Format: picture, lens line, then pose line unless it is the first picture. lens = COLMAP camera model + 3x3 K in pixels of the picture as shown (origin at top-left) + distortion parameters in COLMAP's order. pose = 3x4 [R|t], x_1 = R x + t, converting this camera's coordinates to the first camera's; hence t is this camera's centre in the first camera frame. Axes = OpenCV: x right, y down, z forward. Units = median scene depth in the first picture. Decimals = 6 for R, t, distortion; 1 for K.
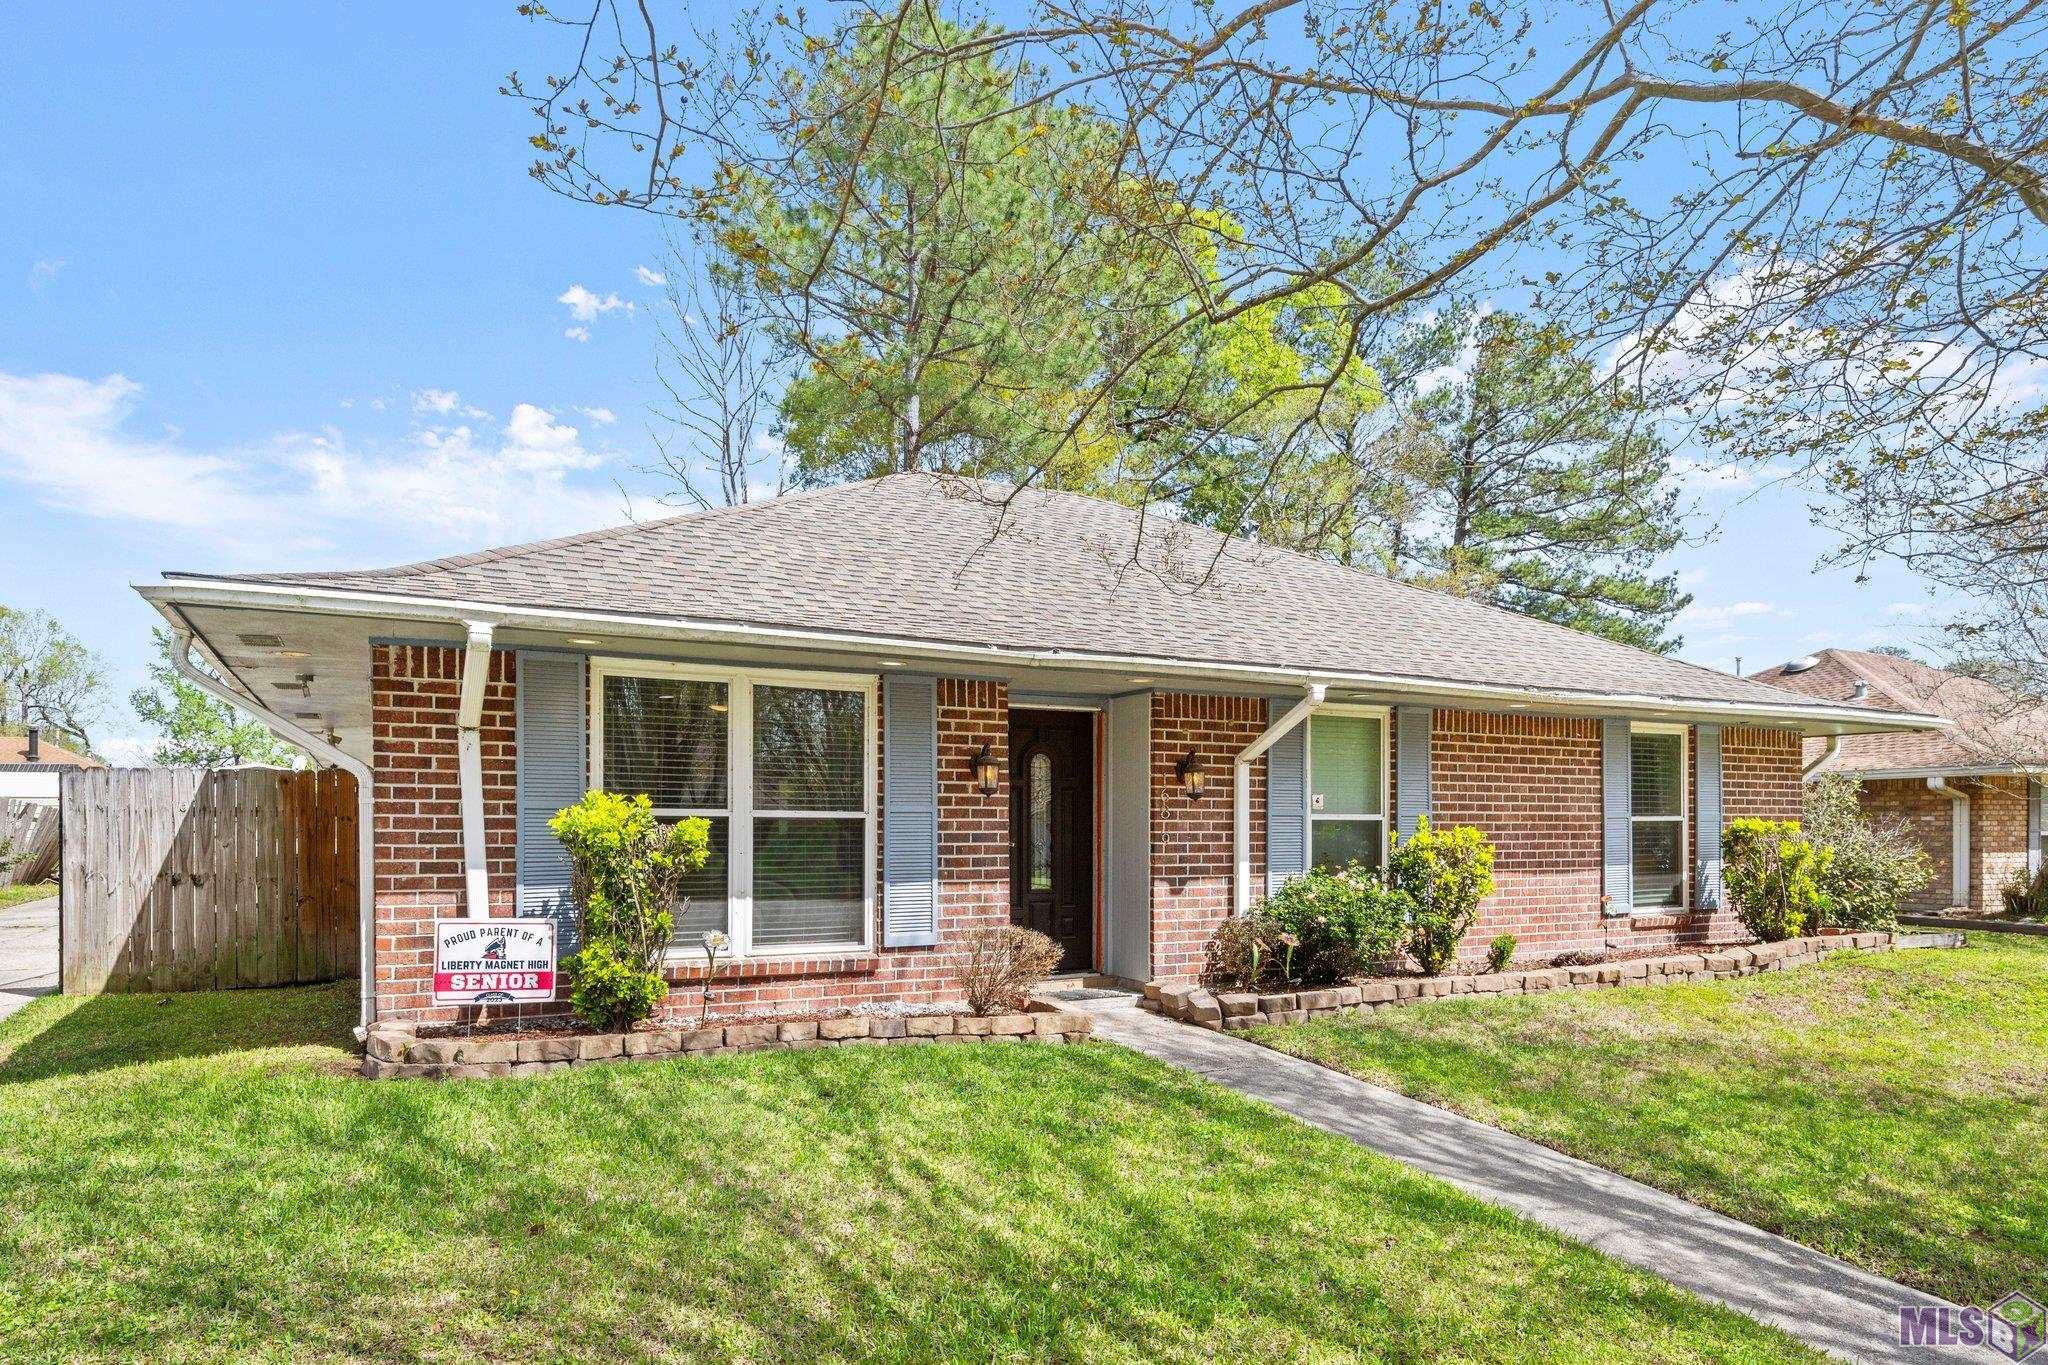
lens RADIAL K [[1254.9, 0, 1024.0], [0, 1254.9, 682.5], [0, 0, 1]] dist [0.002466, 0.000417]
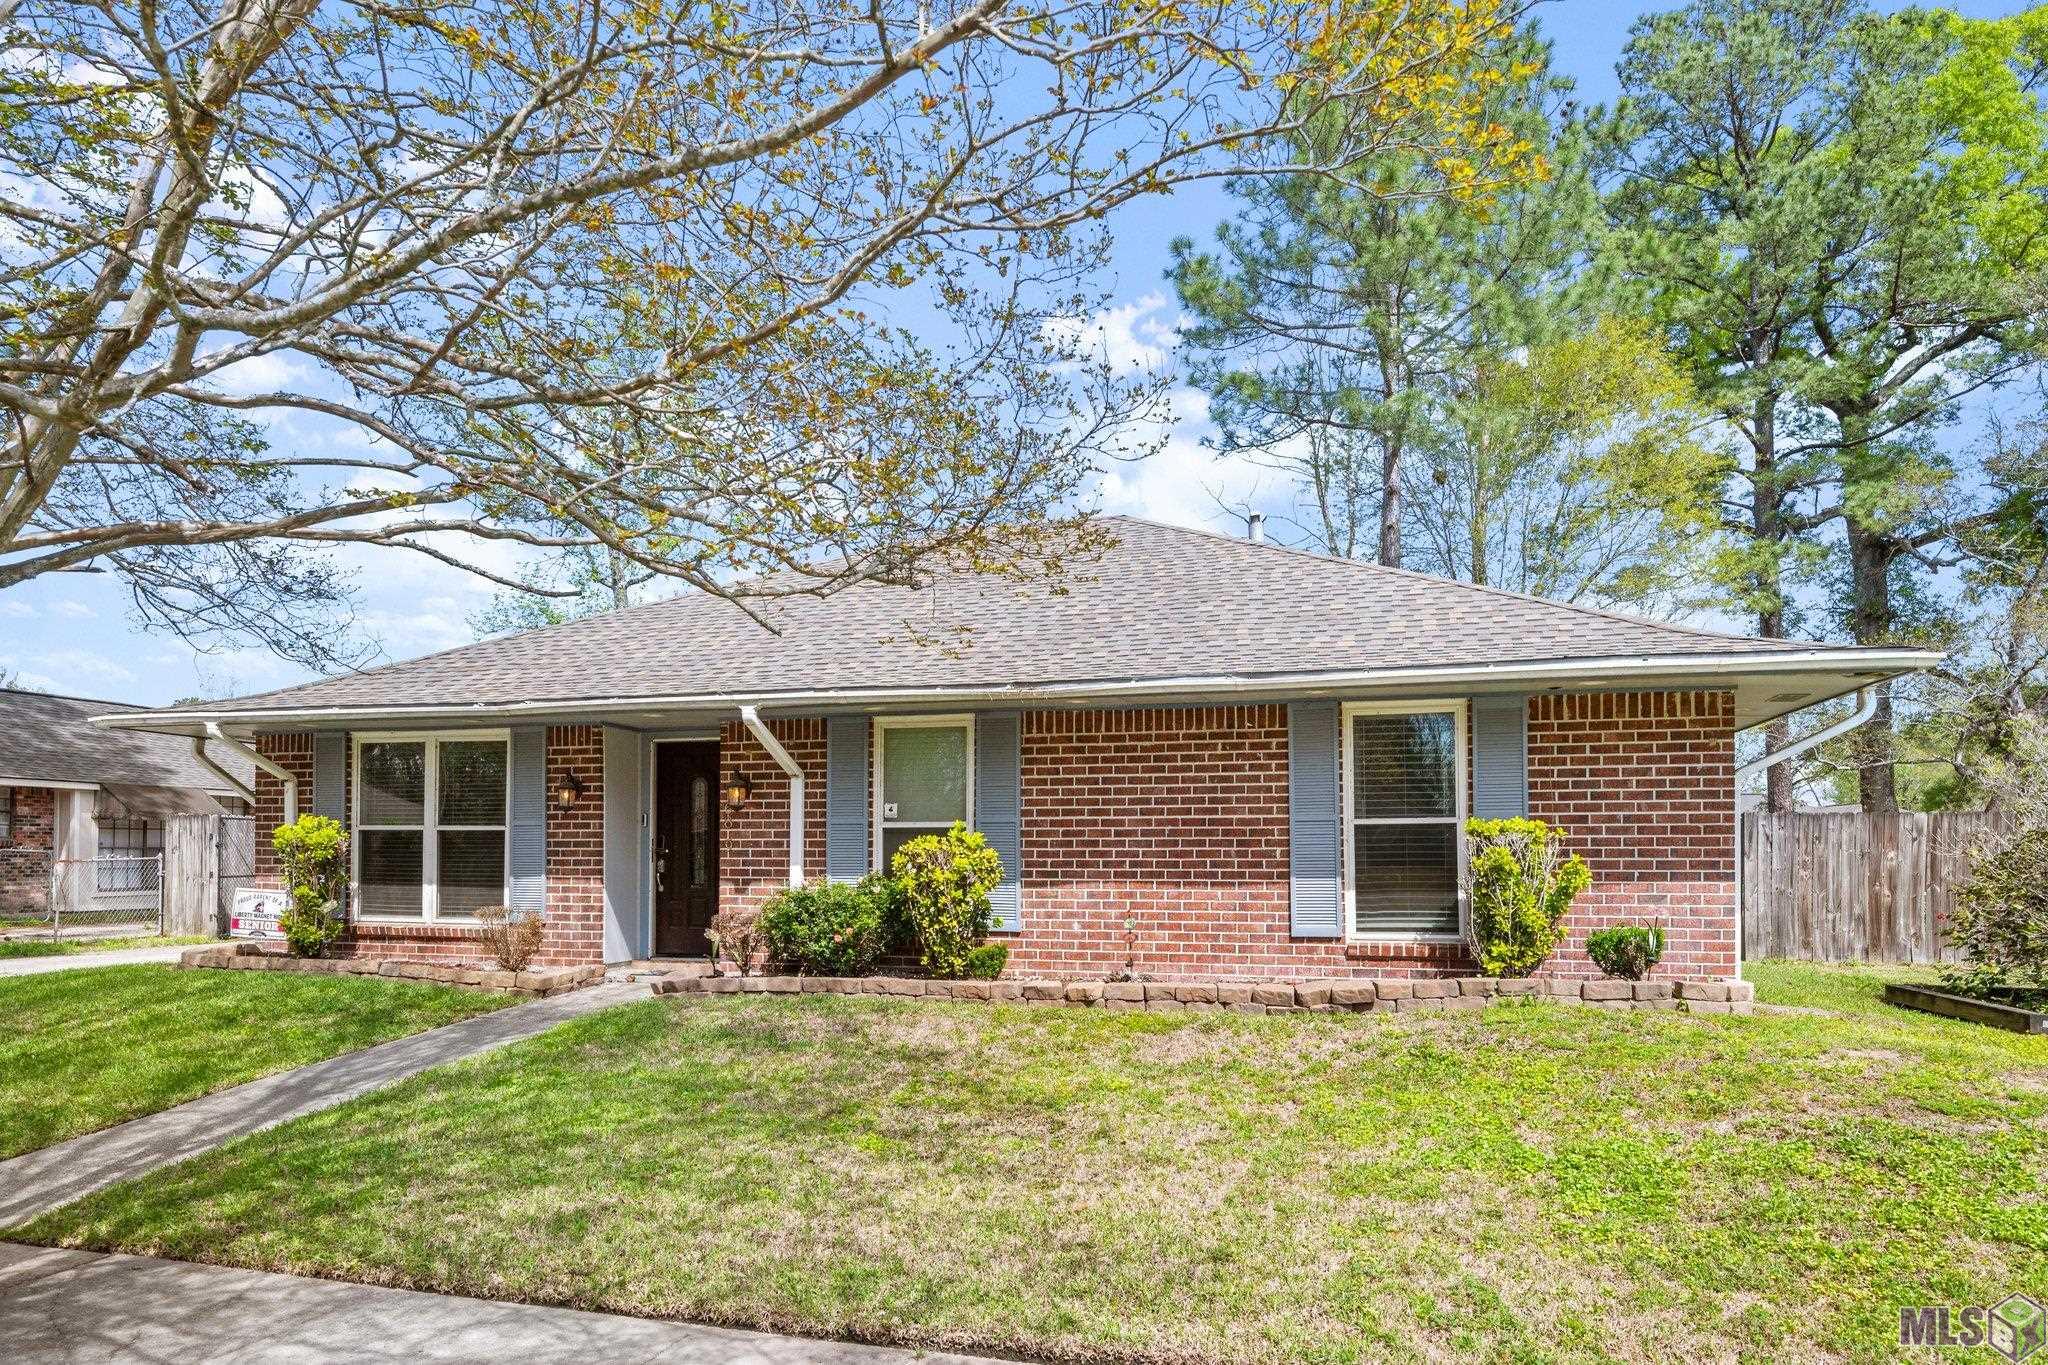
lens RADIAL K [[1266.9, 0, 1024.0], [0, 1266.9, 682.5], [0, 0, 1]] dist [-0.000793, -0.002412]
pose [[0.721151, -0.097959, -0.685817, 1.221544], [0.077741, 0.995143, -0.060396, 0.070508], [0.688402, -0.009762, 0.725264, 0.353278]]
